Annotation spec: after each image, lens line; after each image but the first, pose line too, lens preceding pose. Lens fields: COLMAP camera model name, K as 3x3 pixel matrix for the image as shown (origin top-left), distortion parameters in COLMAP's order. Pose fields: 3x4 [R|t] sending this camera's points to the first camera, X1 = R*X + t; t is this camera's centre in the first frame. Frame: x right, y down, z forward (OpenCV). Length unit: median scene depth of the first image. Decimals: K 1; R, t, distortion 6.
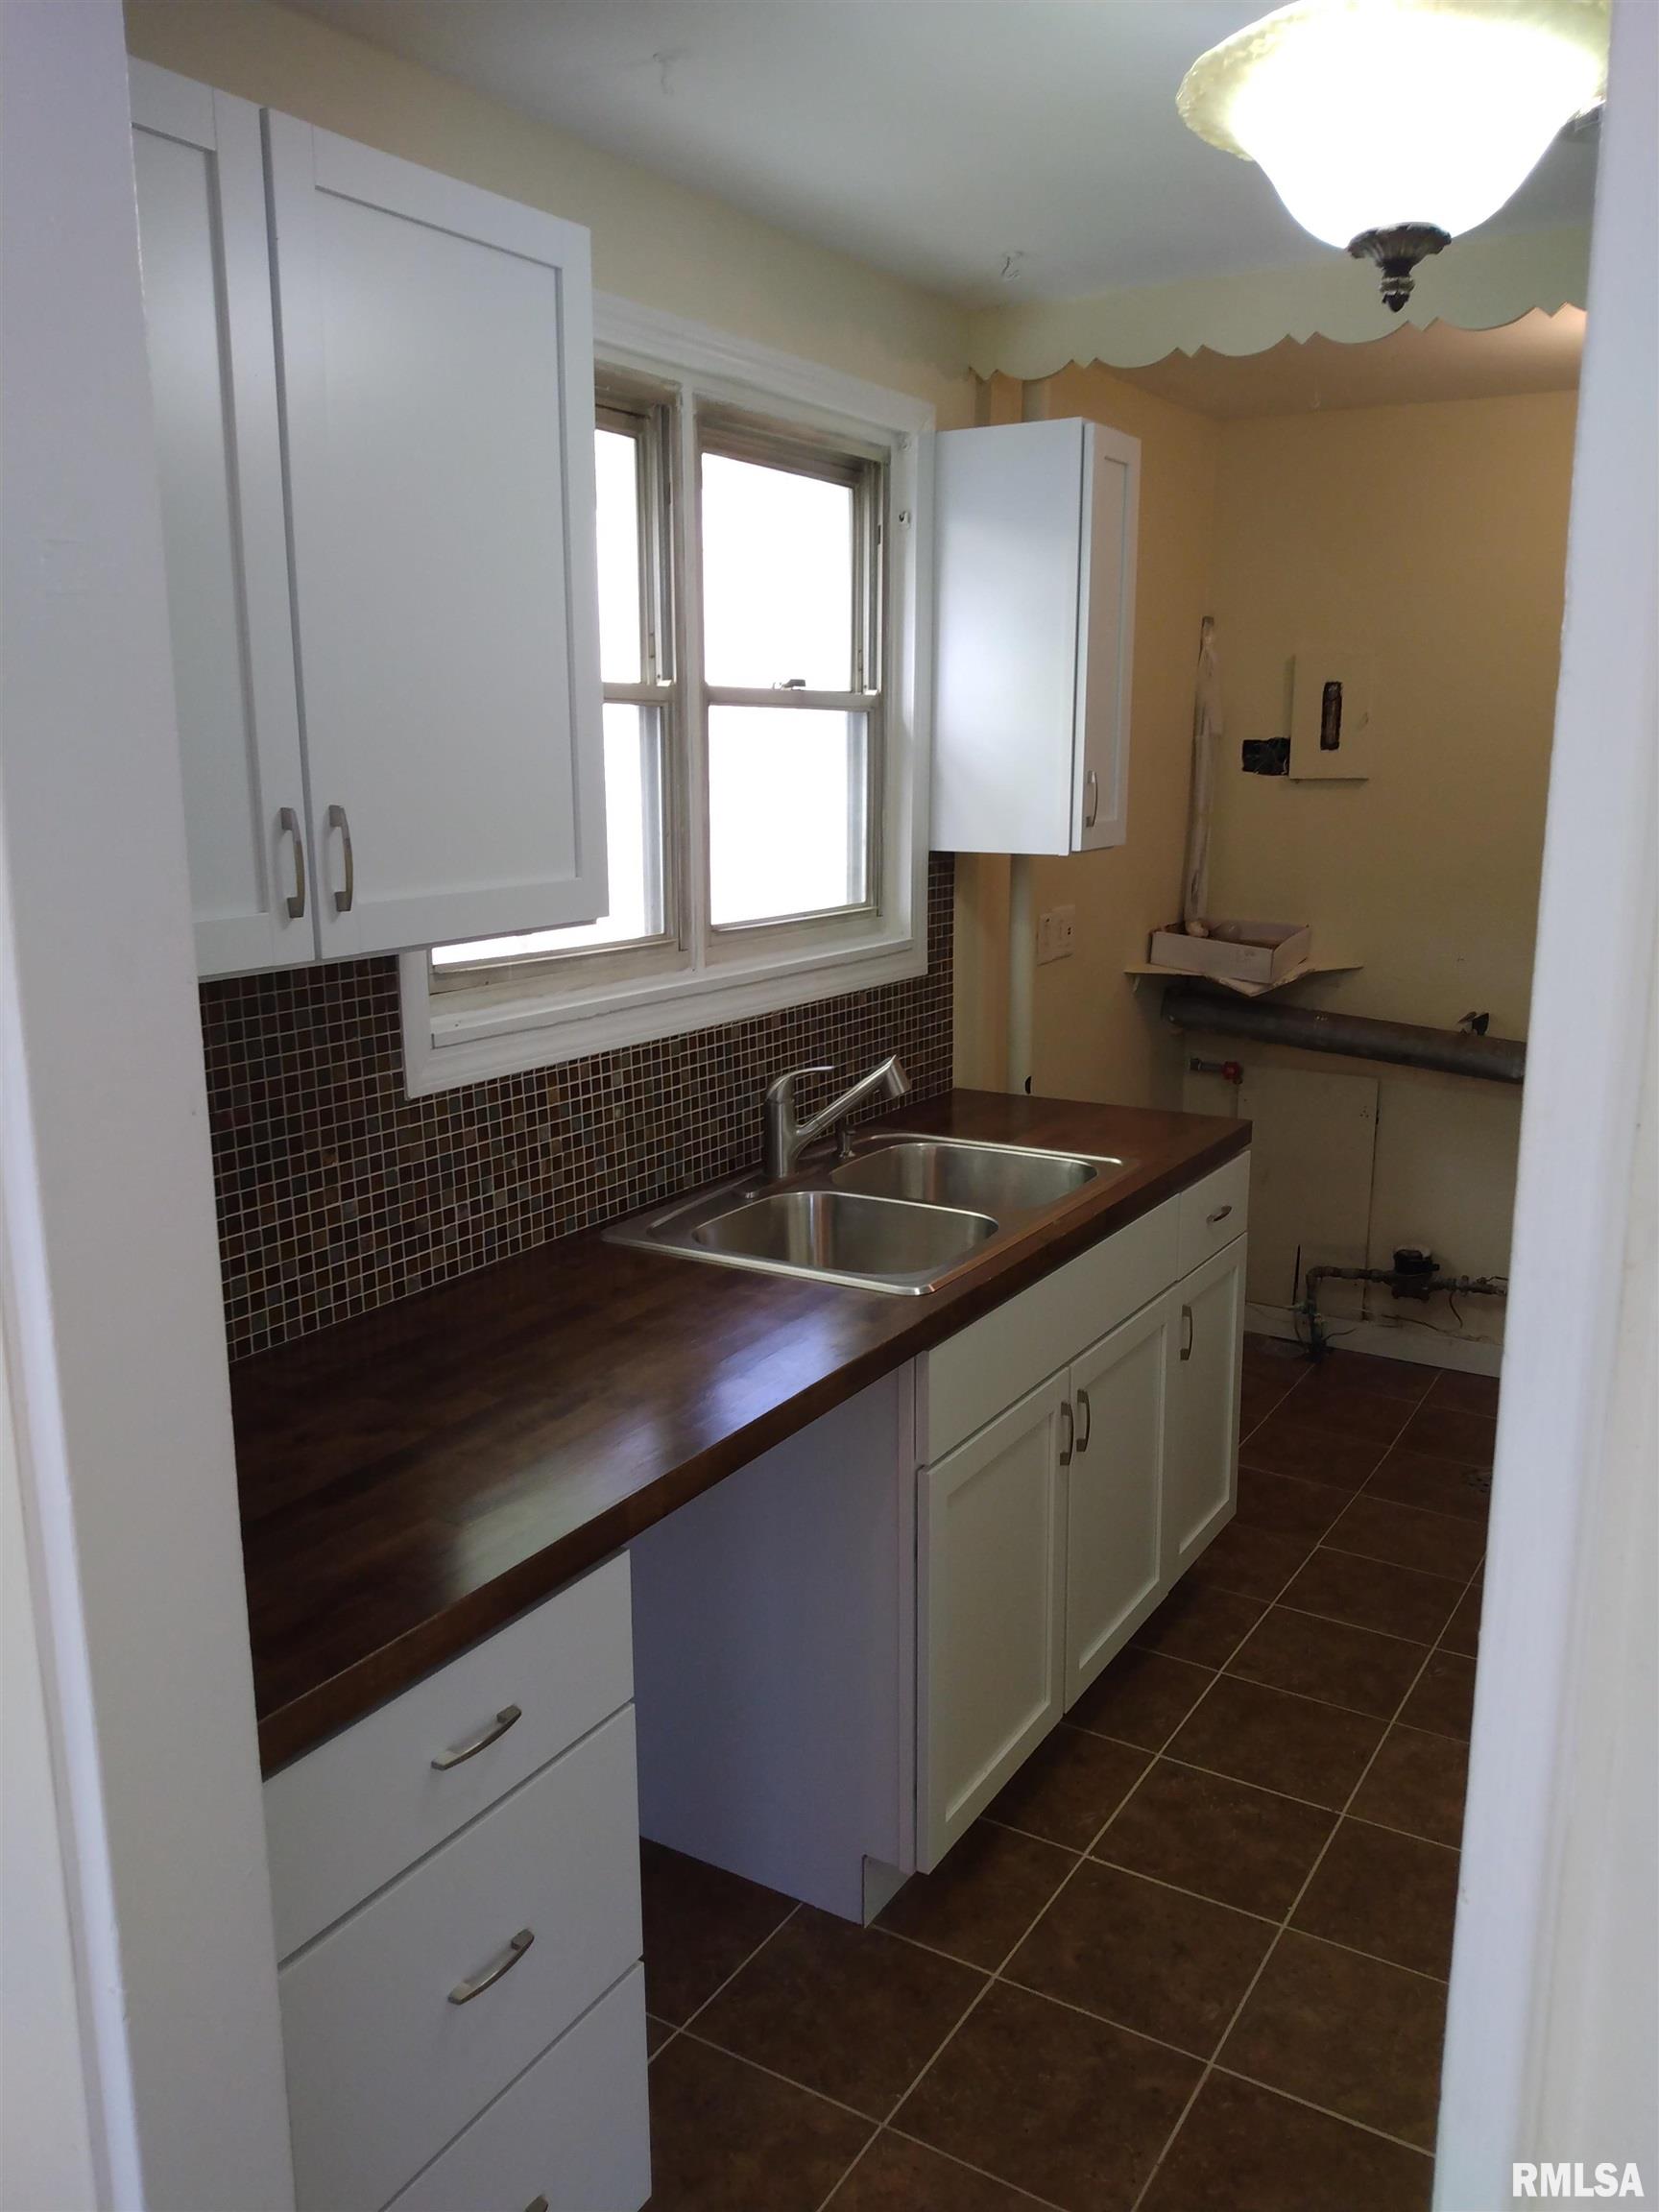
lens RADIAL K [[1708.4, 0, 823.9], [0, 1708.4, 1128.1], [0, 0, 1]] dist [0.039365, -0.078547]
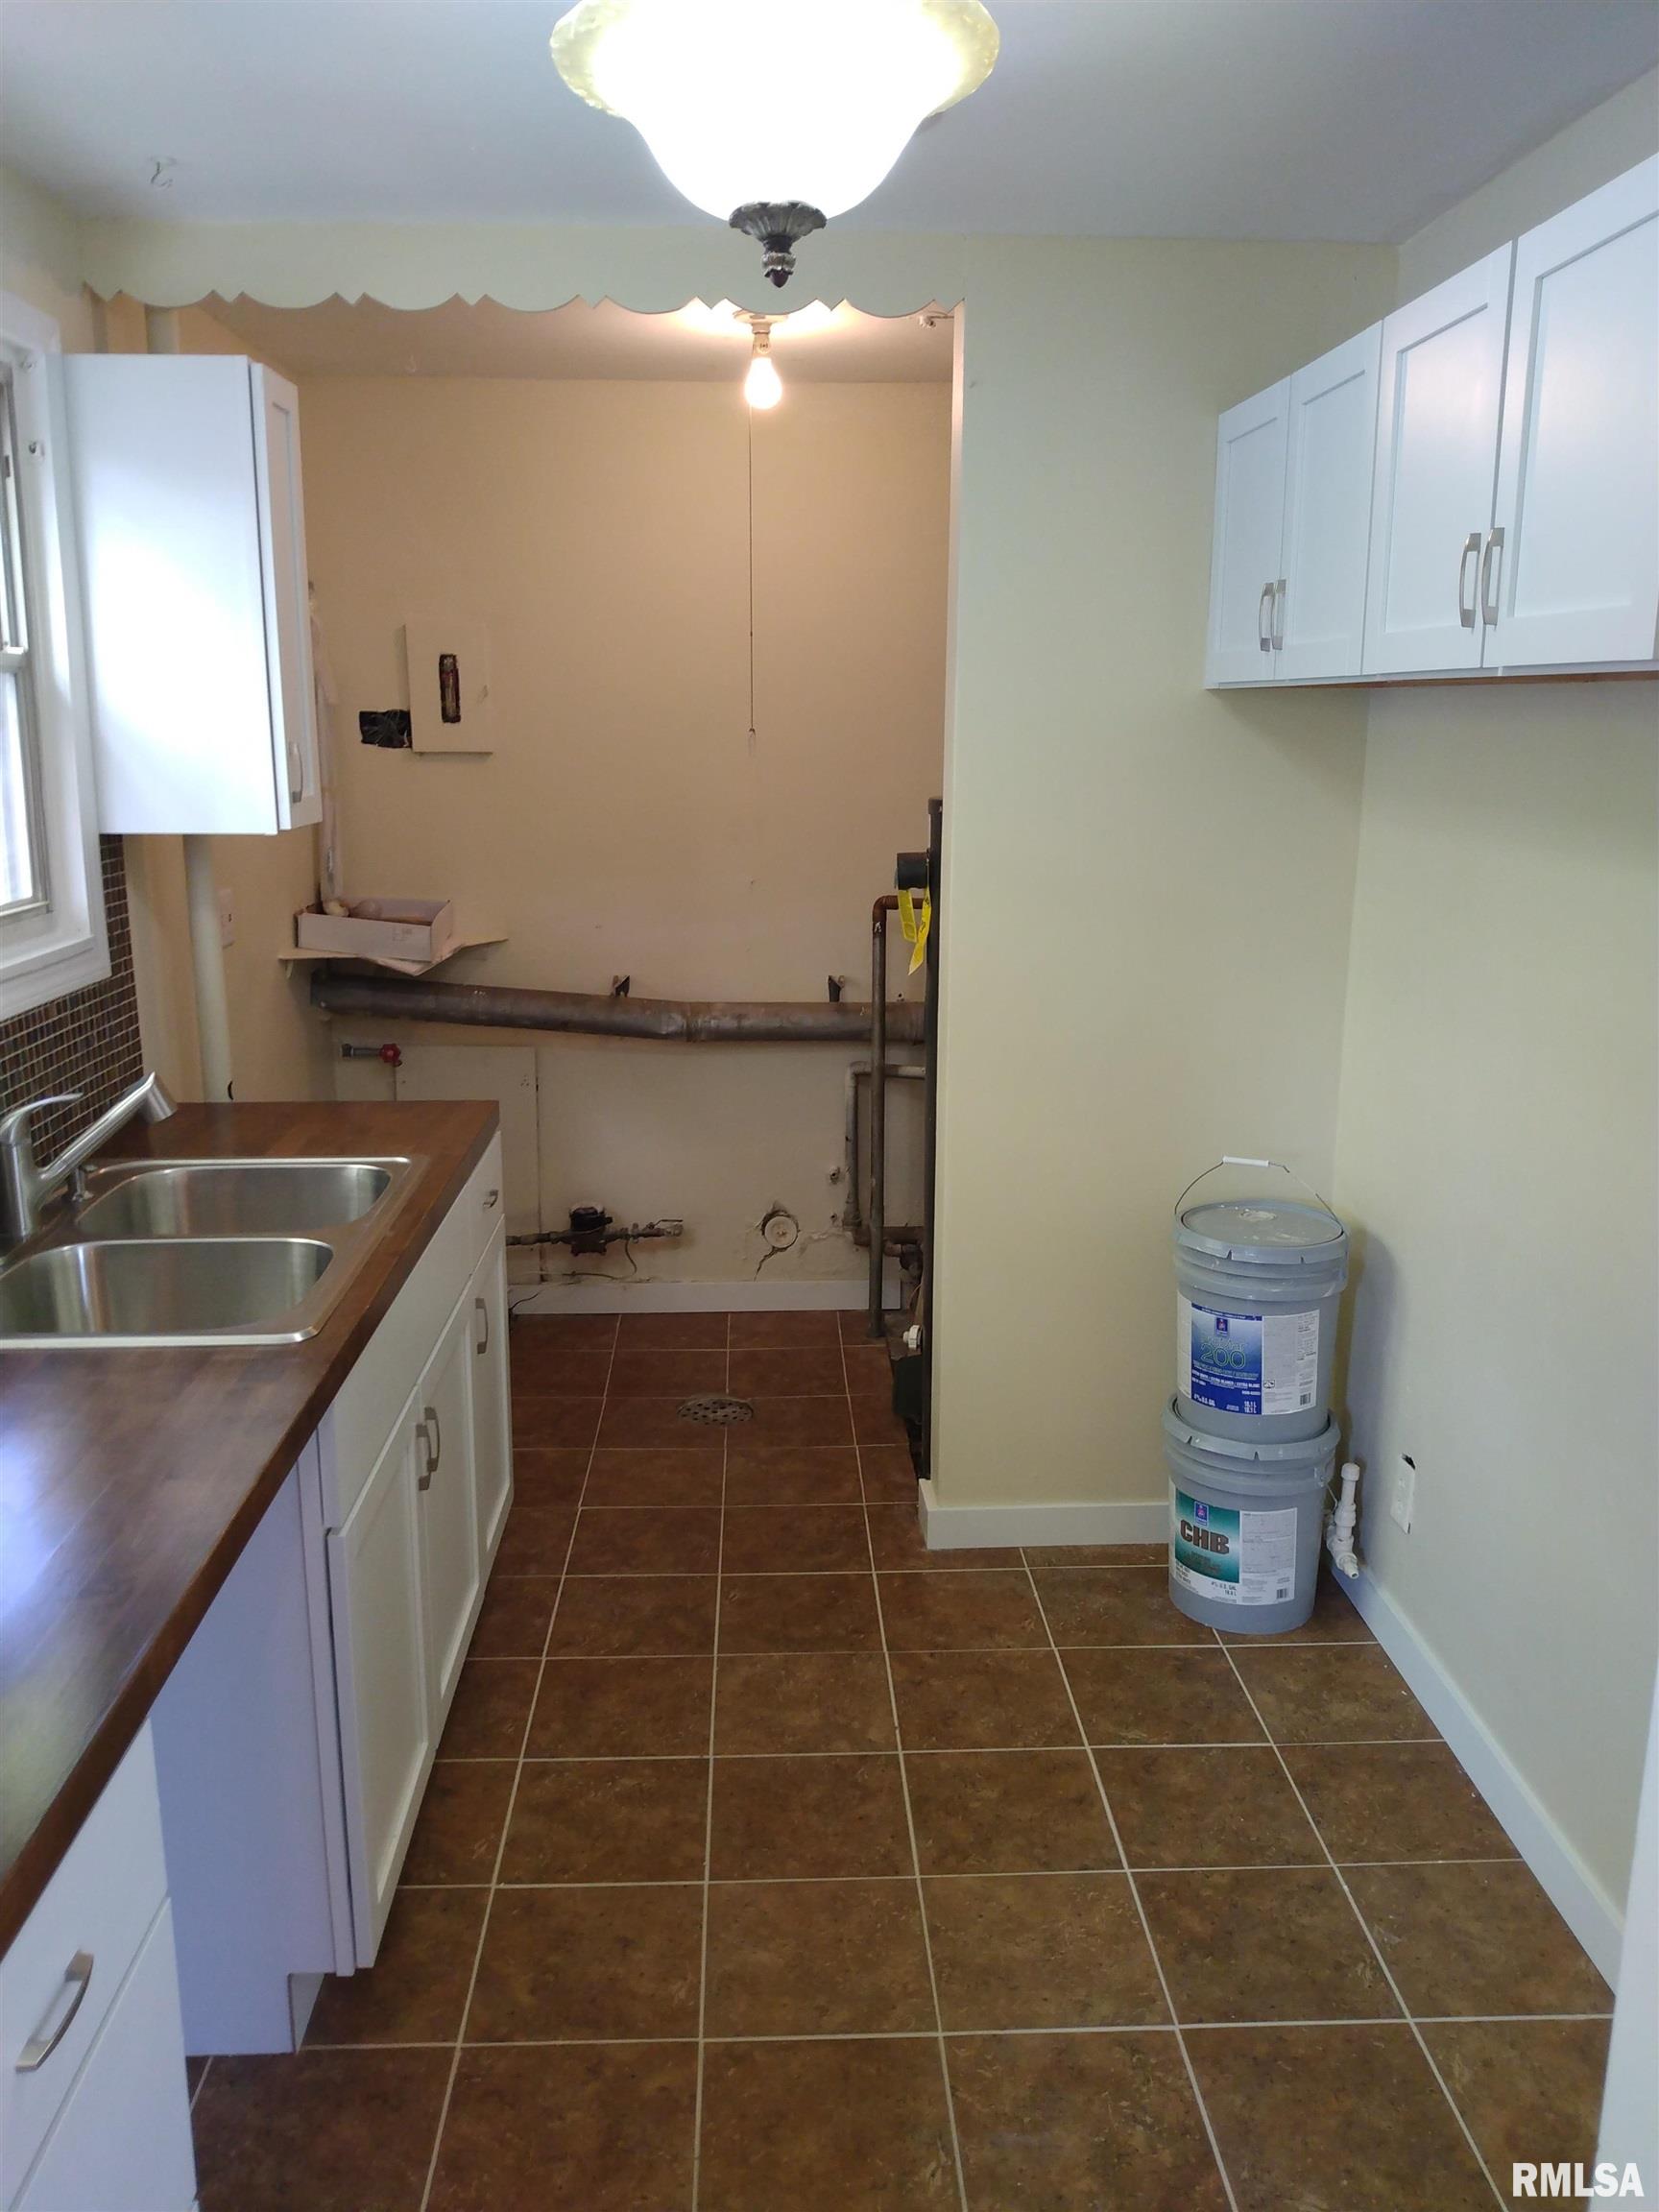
lens RADIAL K [[1708.4, 0, 810.1], [0, 1708.4, 1126.4], [0, 0, 1]] dist [0.039365, -0.078547]
pose [[0.830433, -0.124605, 0.543006, -0.143179], [0.116793, 0.991946, 0.049009, -0.017832], [-0.544740, 0.022720, 0.838297, 0.082413]]
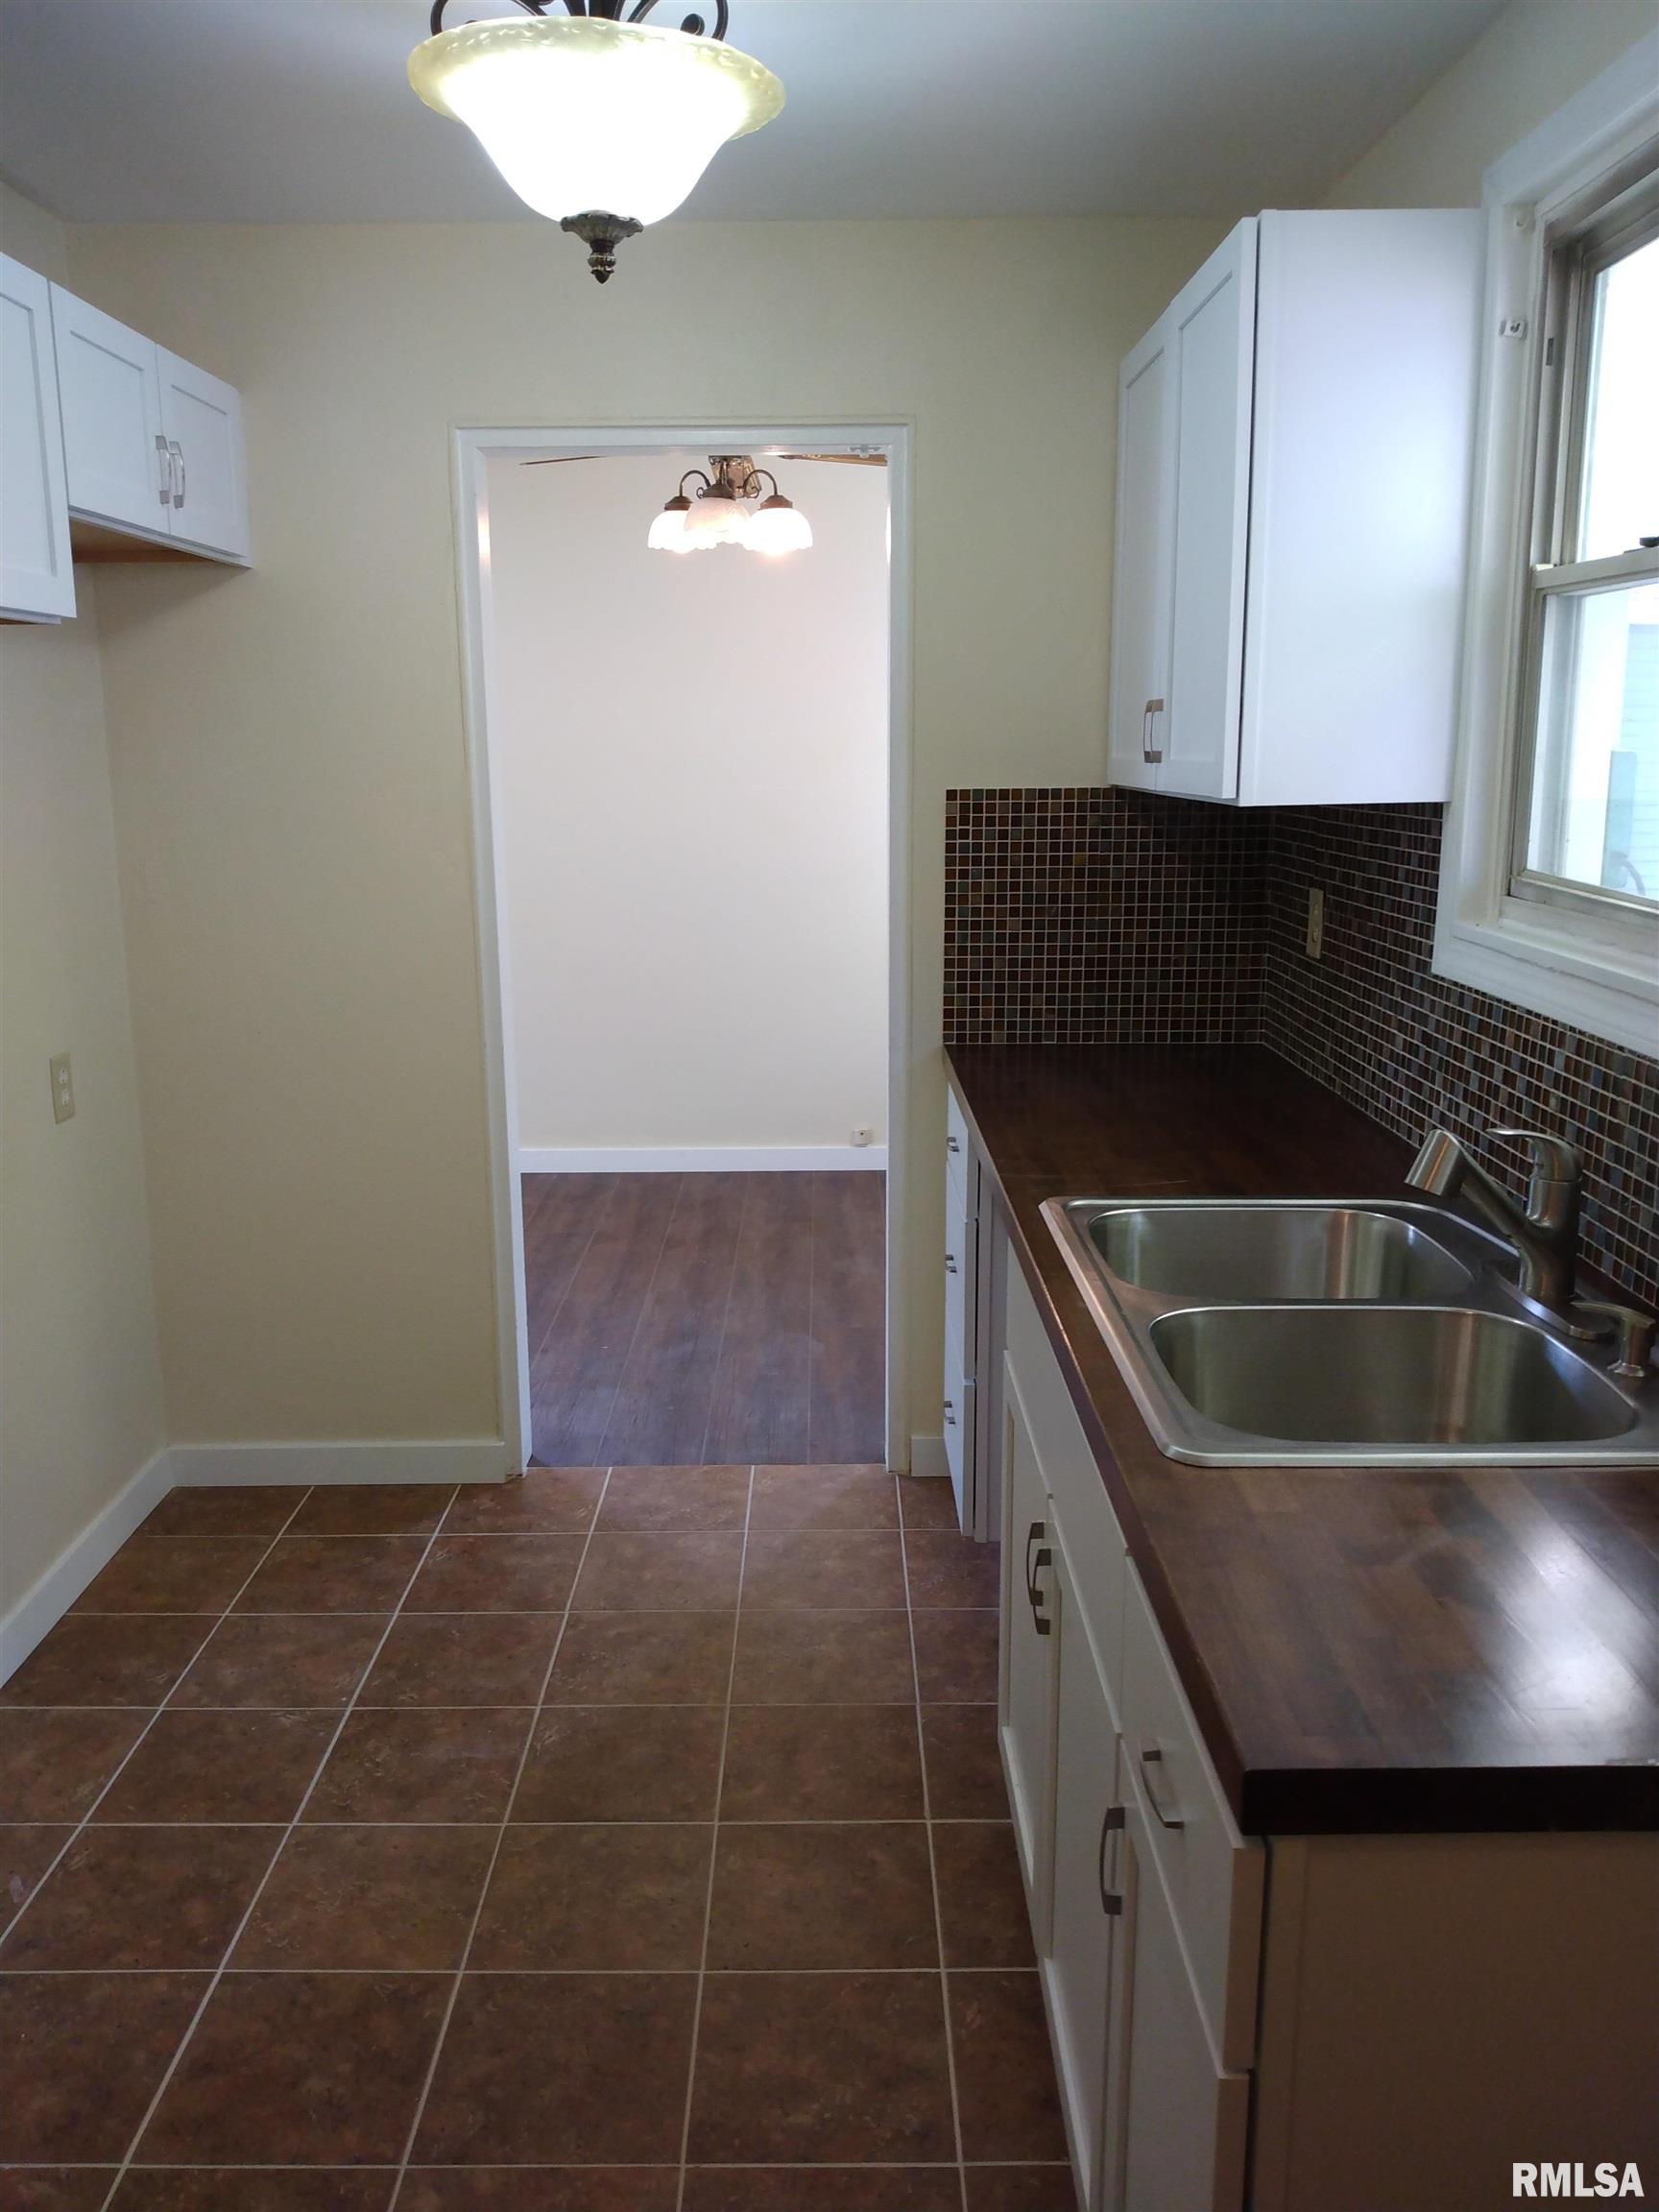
lens RADIAL K [[1708.4, 0, 824.3], [0, 1708.4, 1123.0], [0, 0, 1]] dist [0.039365, -0.078547]
pose [[-0.849182, 0.126263, -0.512785, 0.496901], [-0.110000, 0.907410, 0.405594, -0.247244], [0.516517, 0.400830, -0.756667, 1.234178]]
